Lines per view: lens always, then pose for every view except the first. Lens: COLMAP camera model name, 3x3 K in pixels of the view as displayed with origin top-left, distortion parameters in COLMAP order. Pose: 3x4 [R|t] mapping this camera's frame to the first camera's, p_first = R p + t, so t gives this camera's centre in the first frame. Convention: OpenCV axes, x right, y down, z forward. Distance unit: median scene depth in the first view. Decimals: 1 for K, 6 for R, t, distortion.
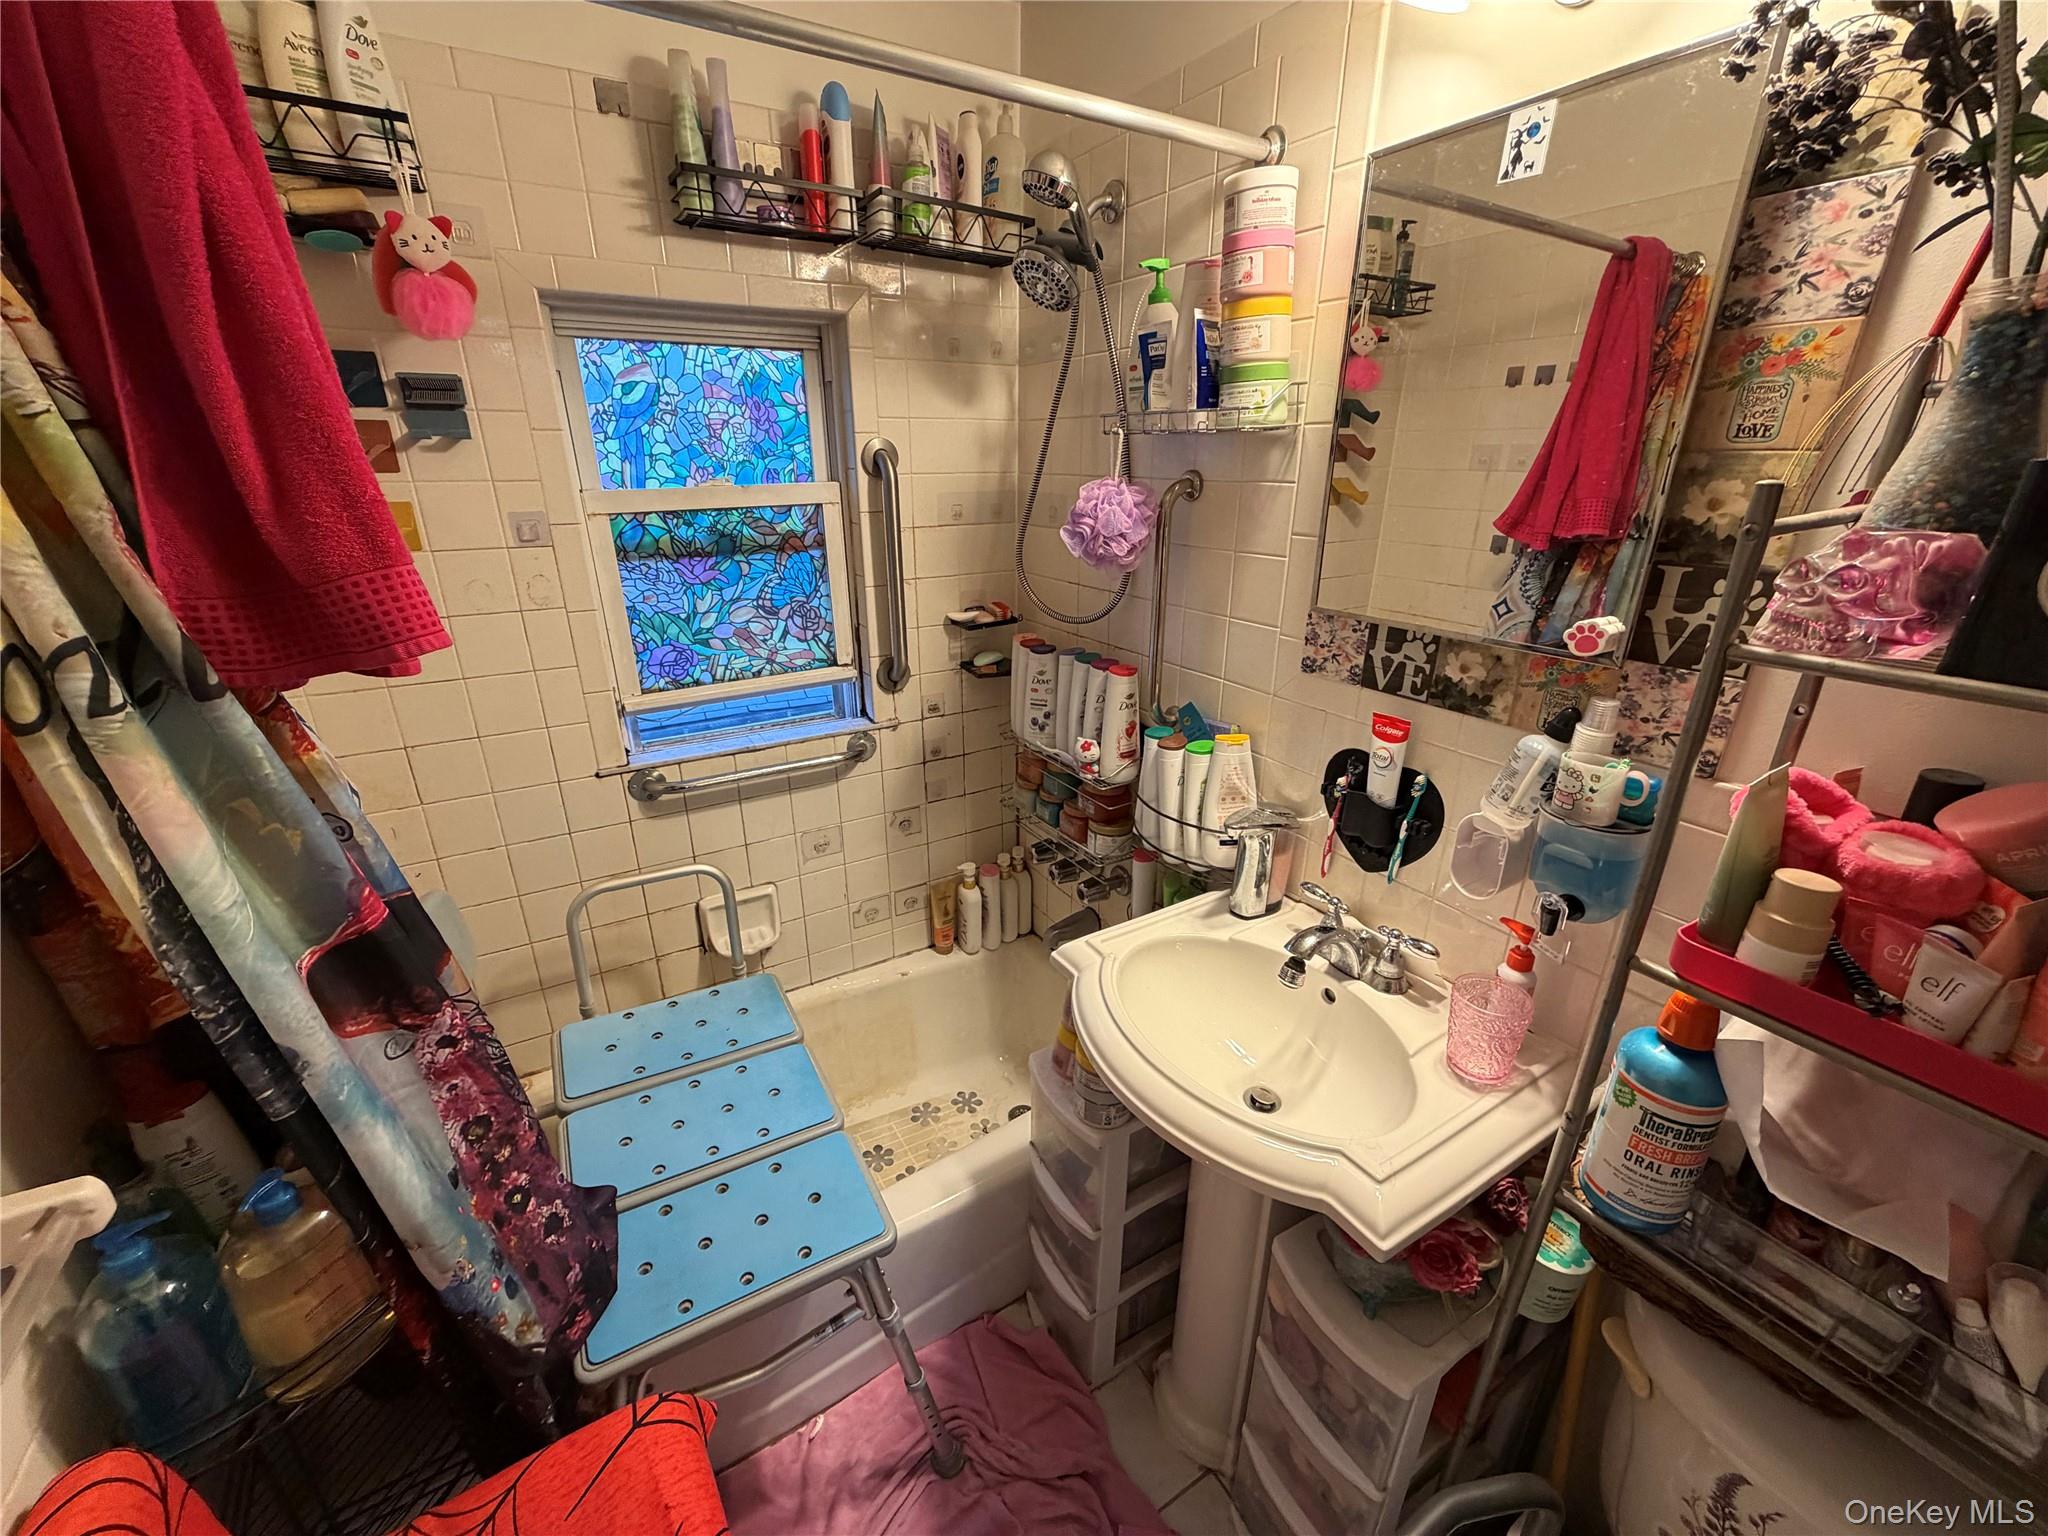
lens RADIAL K [[809.7, 0, 1020.1], [0, 809.7, 771.3], [0, 0, 1]] dist [-0.000563, -0.000186]
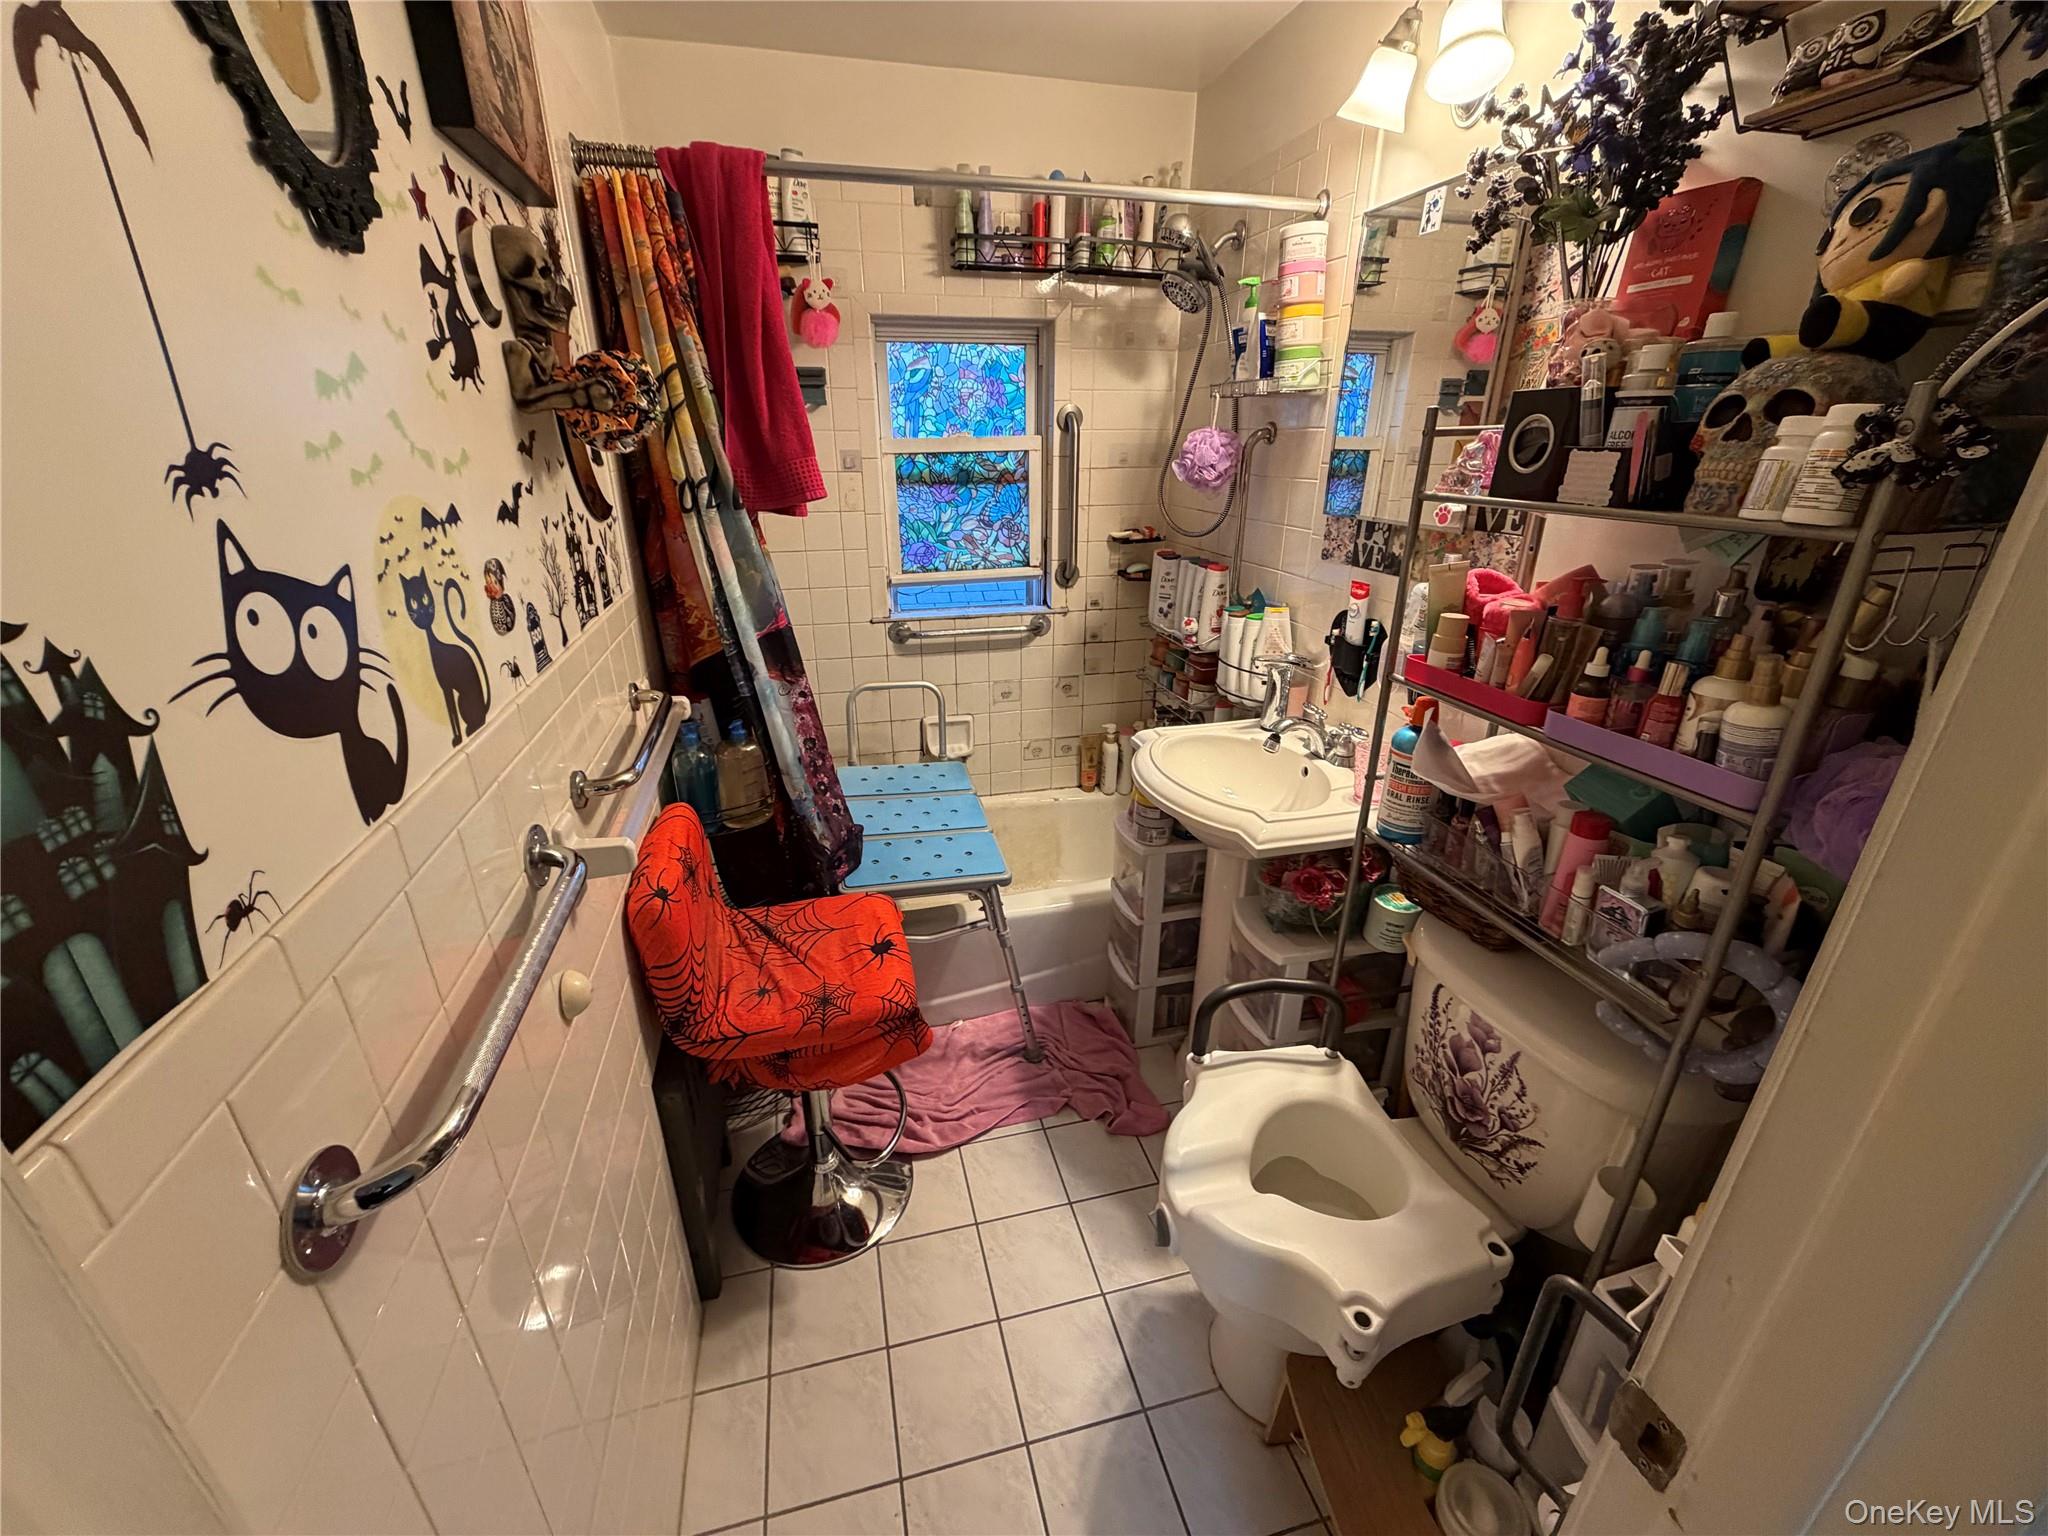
lens RADIAL K [[809.7, 0, 1020.4], [0, 809.7, 767.3], [0, 0, 1]] dist [-0.000563, -0.000186]
pose [[0.957857, 0.108257, -0.266065, 0.239962], [-0.104177, 0.994123, 0.029443, 0.245710], [0.267688, -0.000485, 0.963505, -0.513730]]
